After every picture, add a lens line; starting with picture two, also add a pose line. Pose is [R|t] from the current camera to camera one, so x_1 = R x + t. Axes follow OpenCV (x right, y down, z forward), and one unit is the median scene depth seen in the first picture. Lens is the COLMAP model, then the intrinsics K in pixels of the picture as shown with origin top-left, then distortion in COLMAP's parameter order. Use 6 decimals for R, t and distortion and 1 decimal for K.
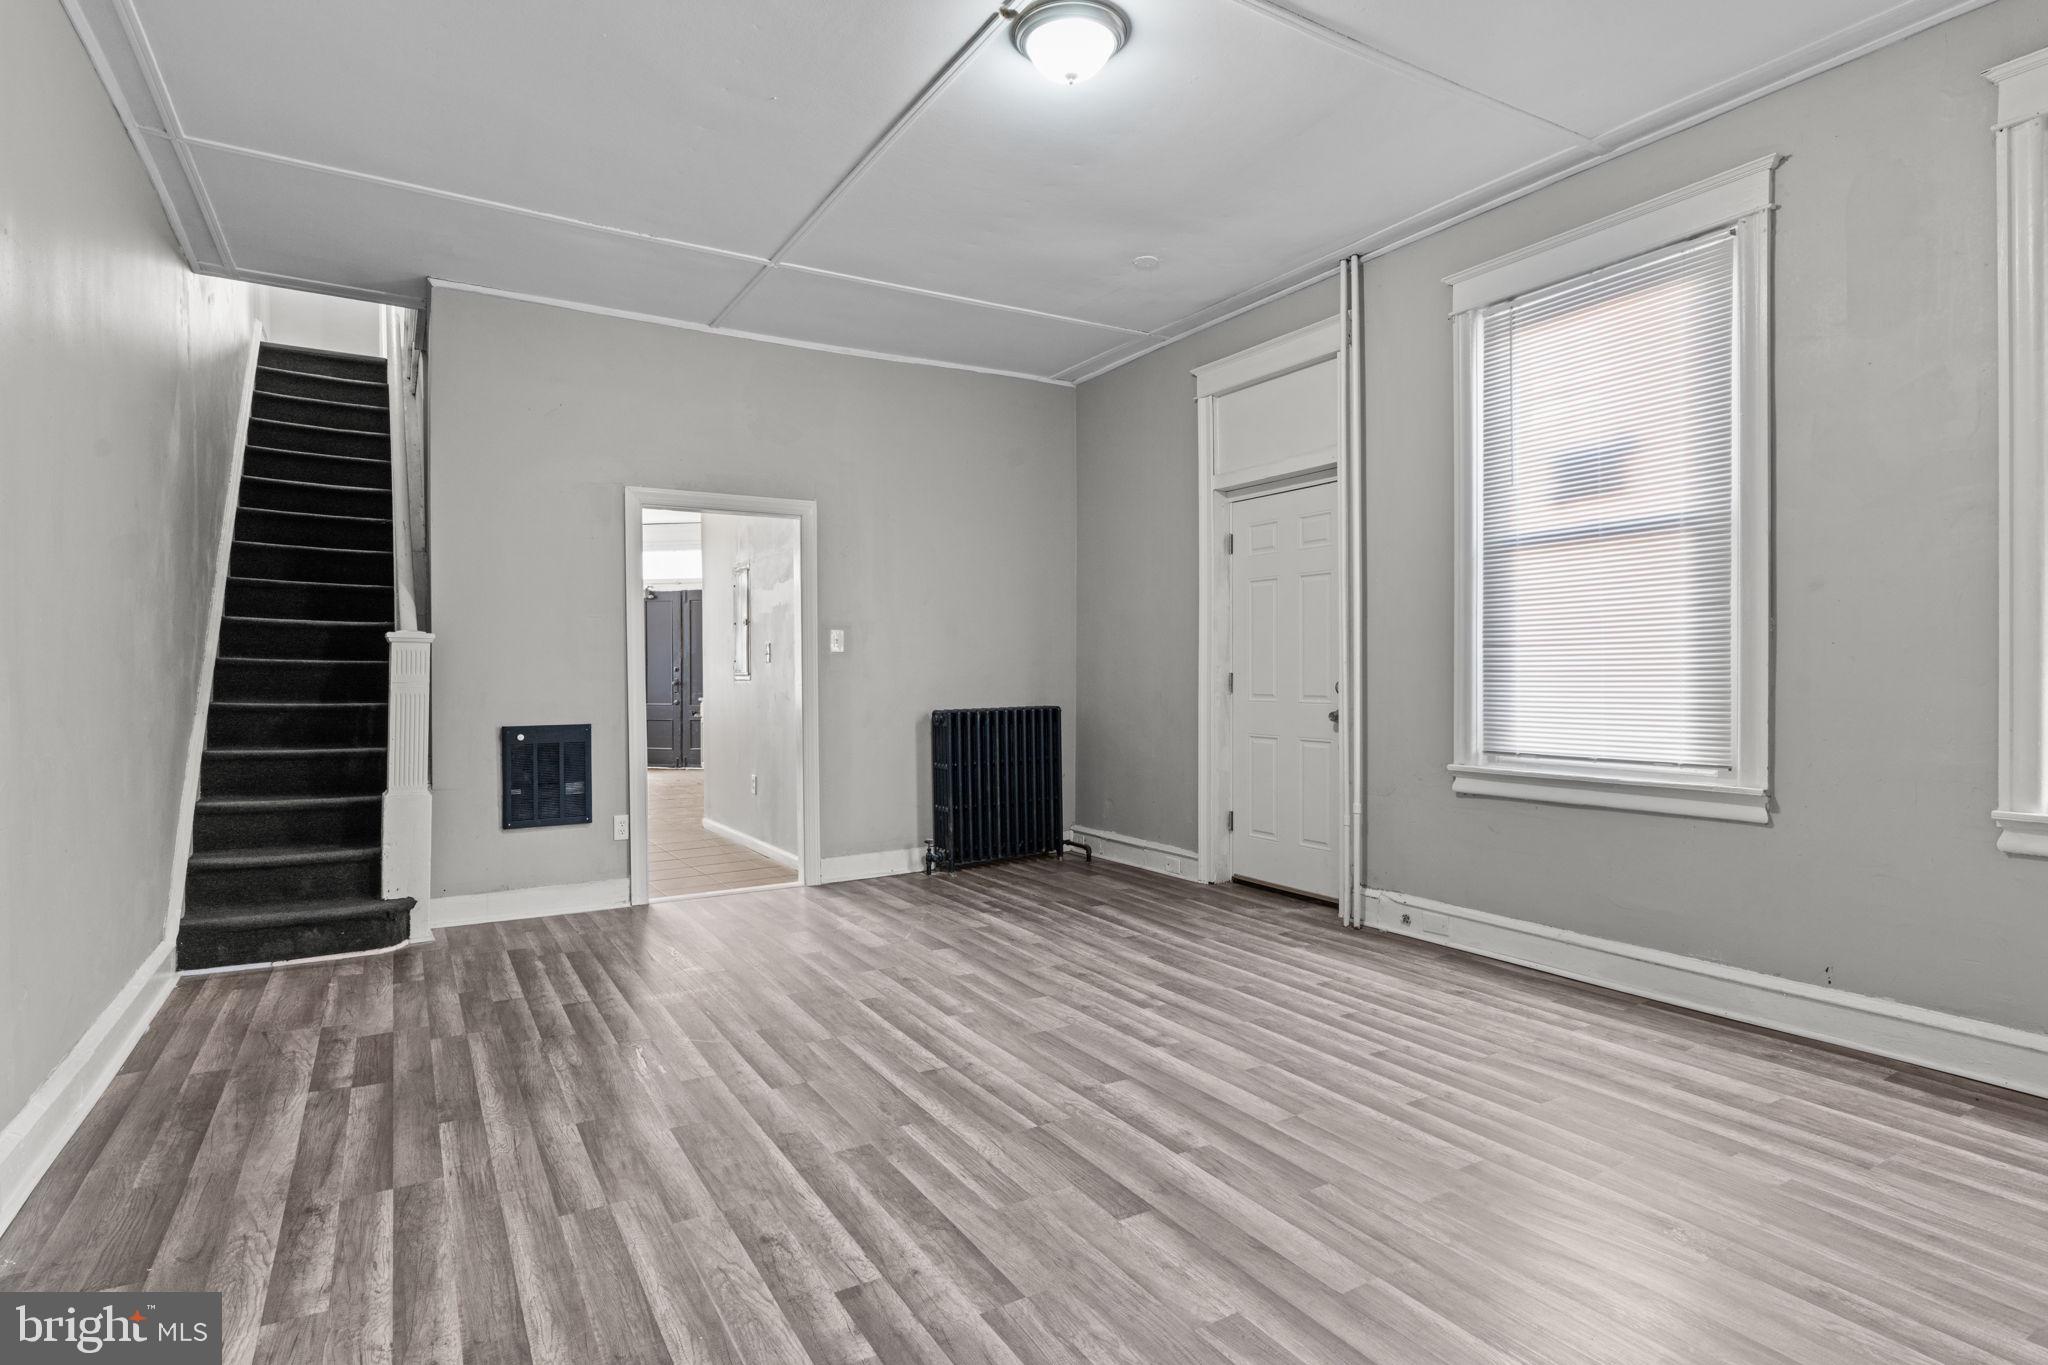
lens RADIAL K [[1088.4, 0, 1018.4], [0, 1088.4, 674.7], [0, 0, 1]] dist [0.000104, 0.000392]
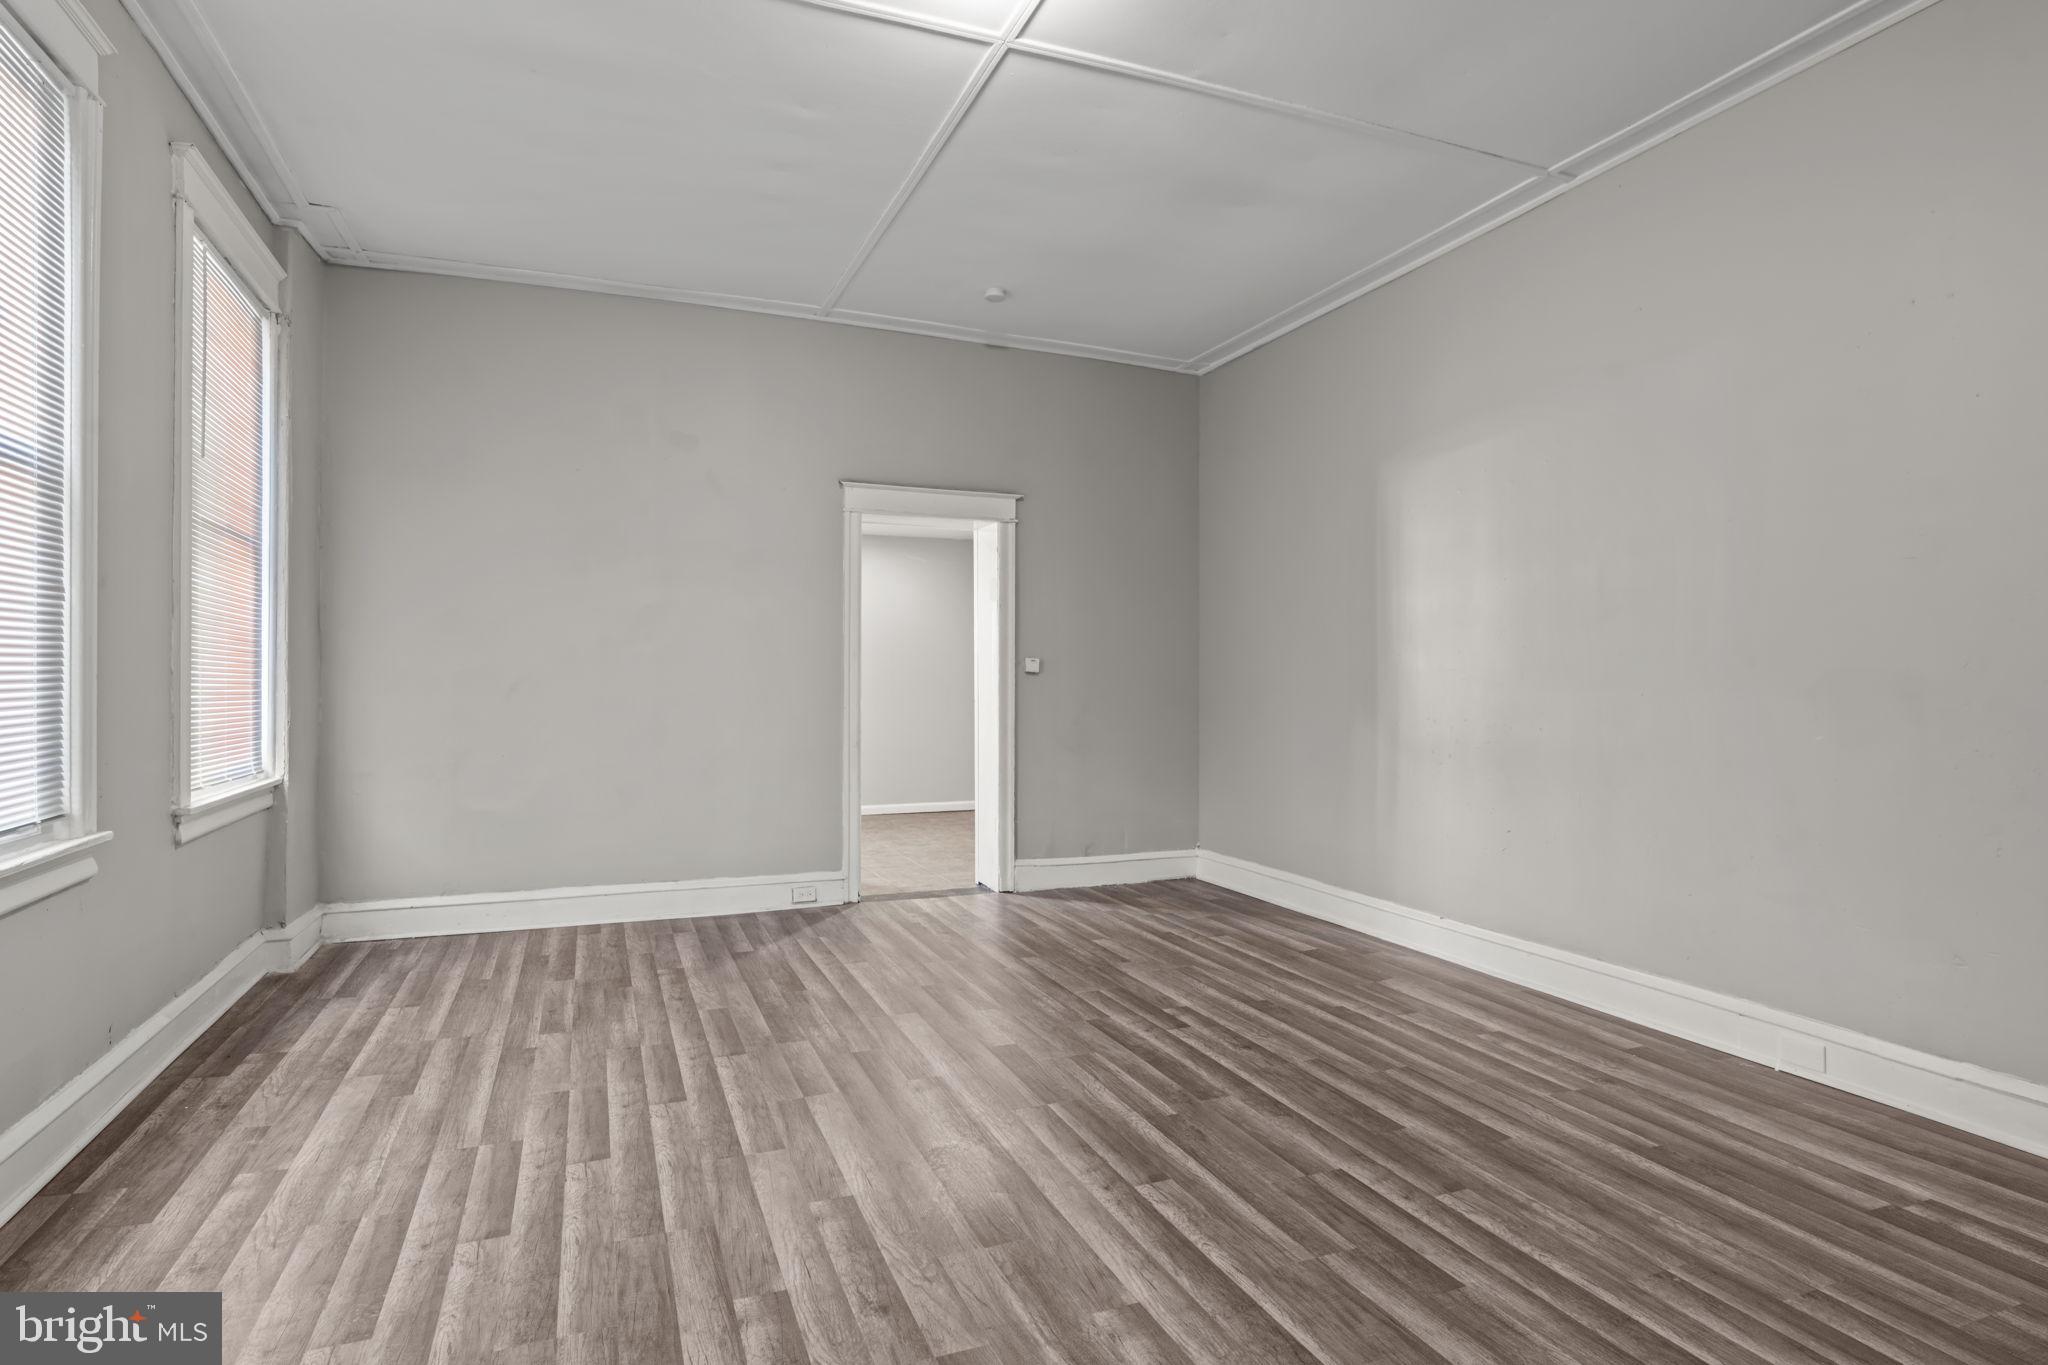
lens RADIAL K [[1088.4, 0, 1018.4], [0, 1088.4, 674.7], [0, 0, 1]] dist [0.000104, 0.000392]
pose [[-0.988840, 0.003632, 0.148935, -0.107275], [0.003567, 0.999993, -0.000708, -0.006926], [-0.148936, -0.000169, -0.988847, 1.927498]]
